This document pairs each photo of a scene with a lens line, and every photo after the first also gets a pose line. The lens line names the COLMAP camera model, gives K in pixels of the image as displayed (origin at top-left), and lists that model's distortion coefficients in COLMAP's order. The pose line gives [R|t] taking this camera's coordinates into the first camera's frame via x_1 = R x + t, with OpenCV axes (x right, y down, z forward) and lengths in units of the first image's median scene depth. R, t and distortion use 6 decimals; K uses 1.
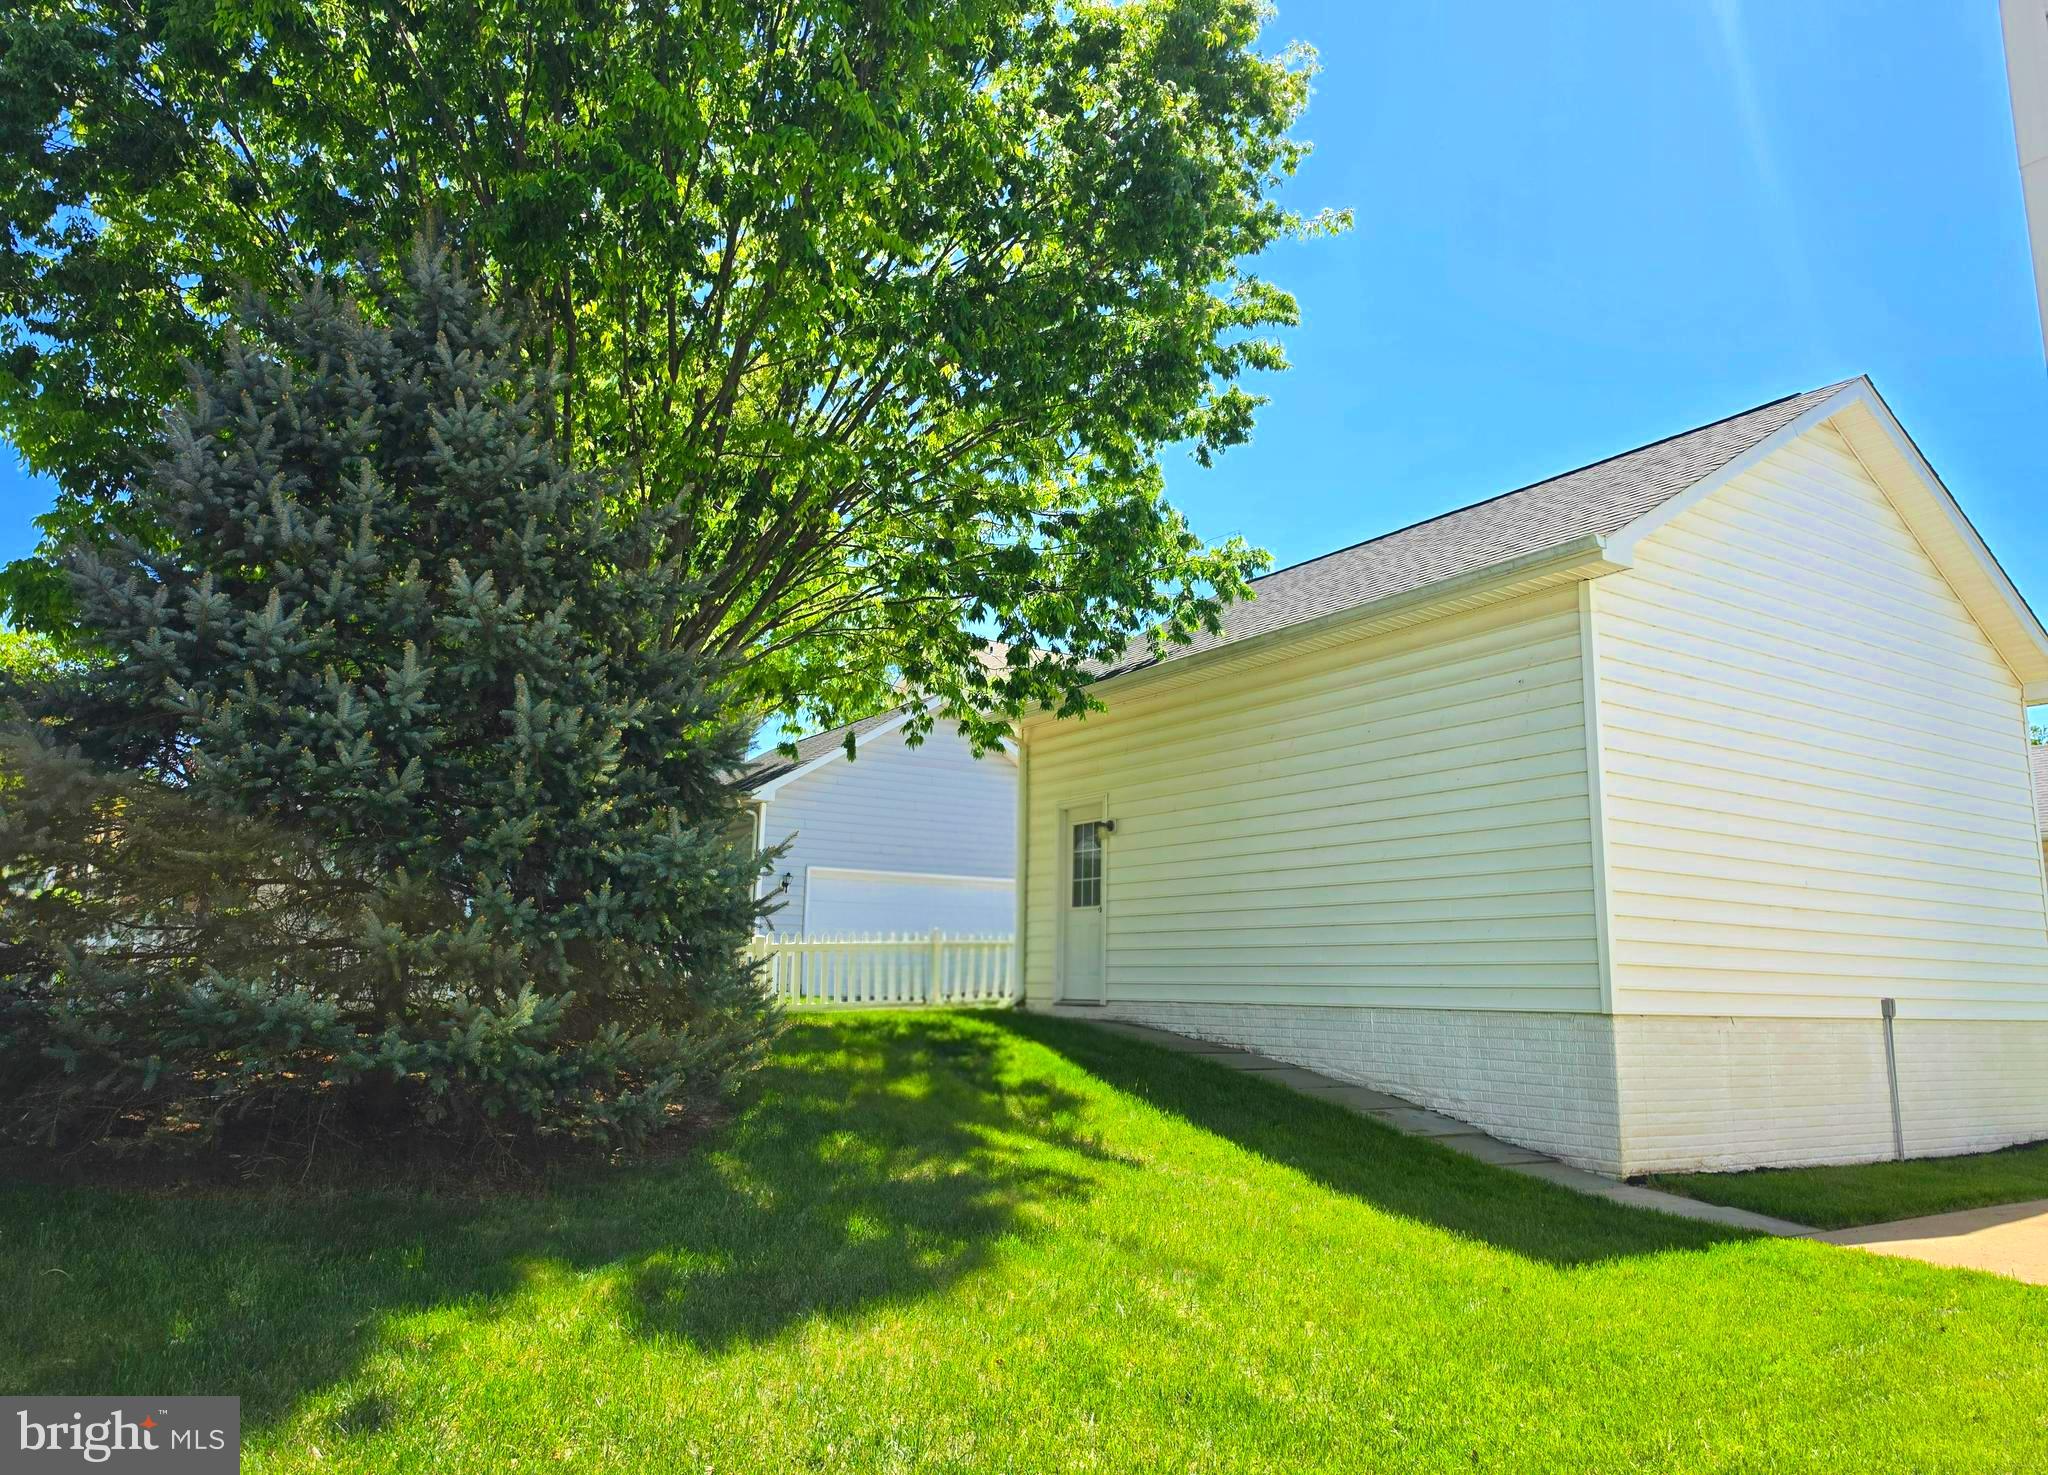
lens RADIAL K [[1407.6, 0, 1022.9], [0, 1407.6, 743.0], [0, 0, 1]] dist [0.022012, -0.010245]
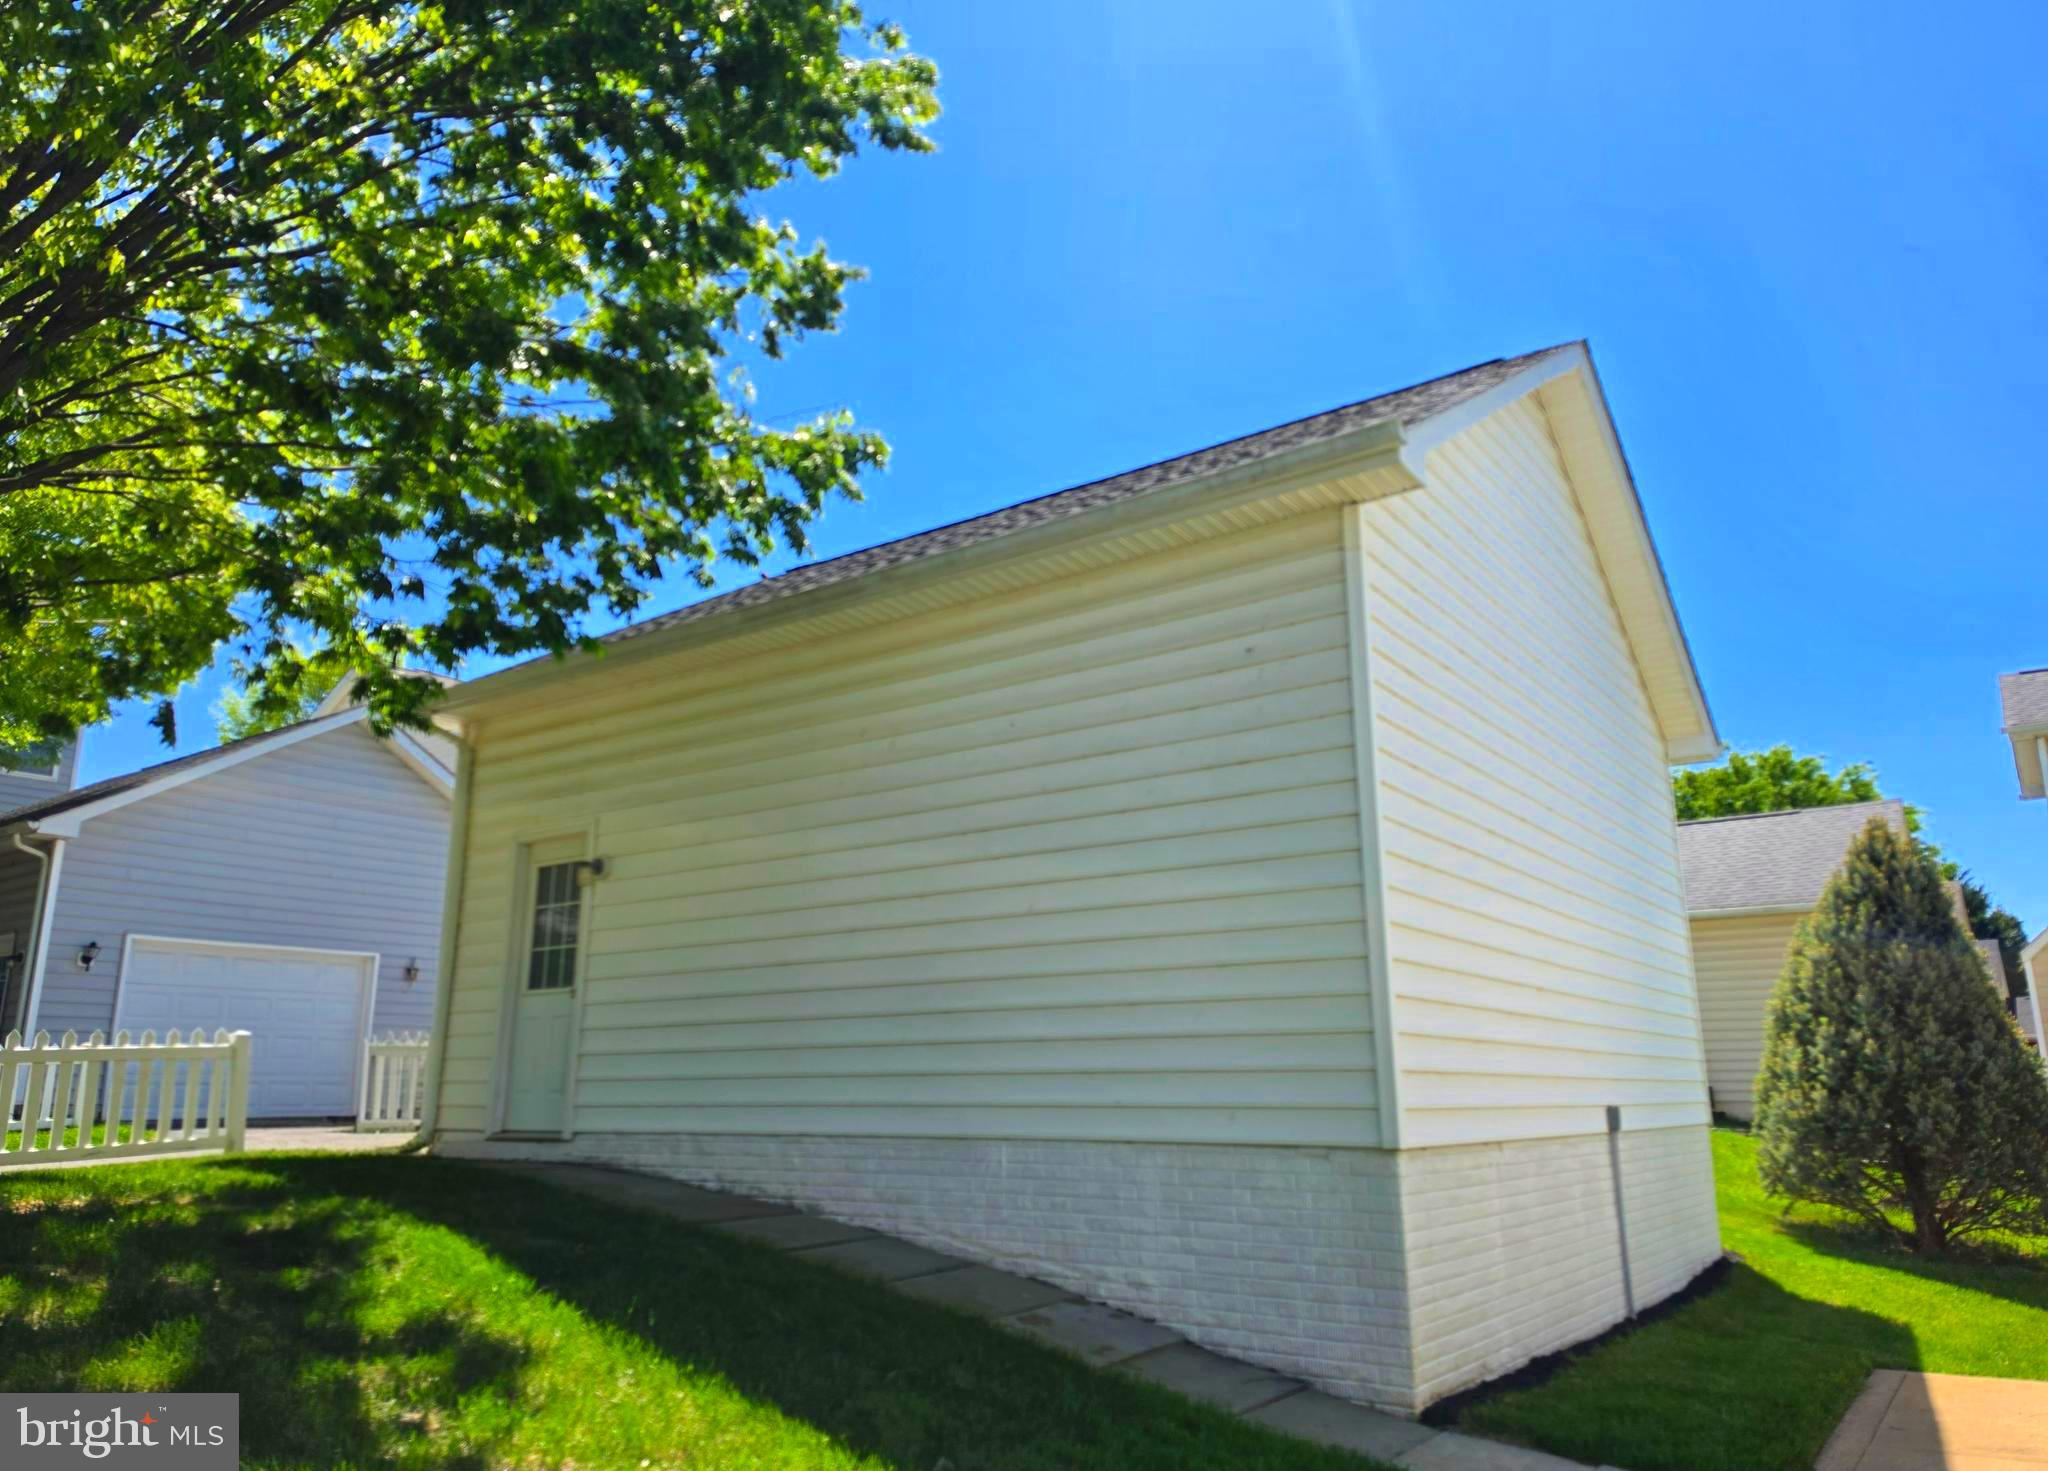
lens RADIAL K [[1407.6, 0, 1024.9], [0, 1407.6, 732.9], [0, 0, 1]] dist [0.022012, -0.010245]
pose [[0.932902, 0.066702, 0.353900, 0.012068], [-0.042114, 0.996162, -0.076736, 0.048630], [-0.357660, 0.056683, 0.932130, 0.371163]]
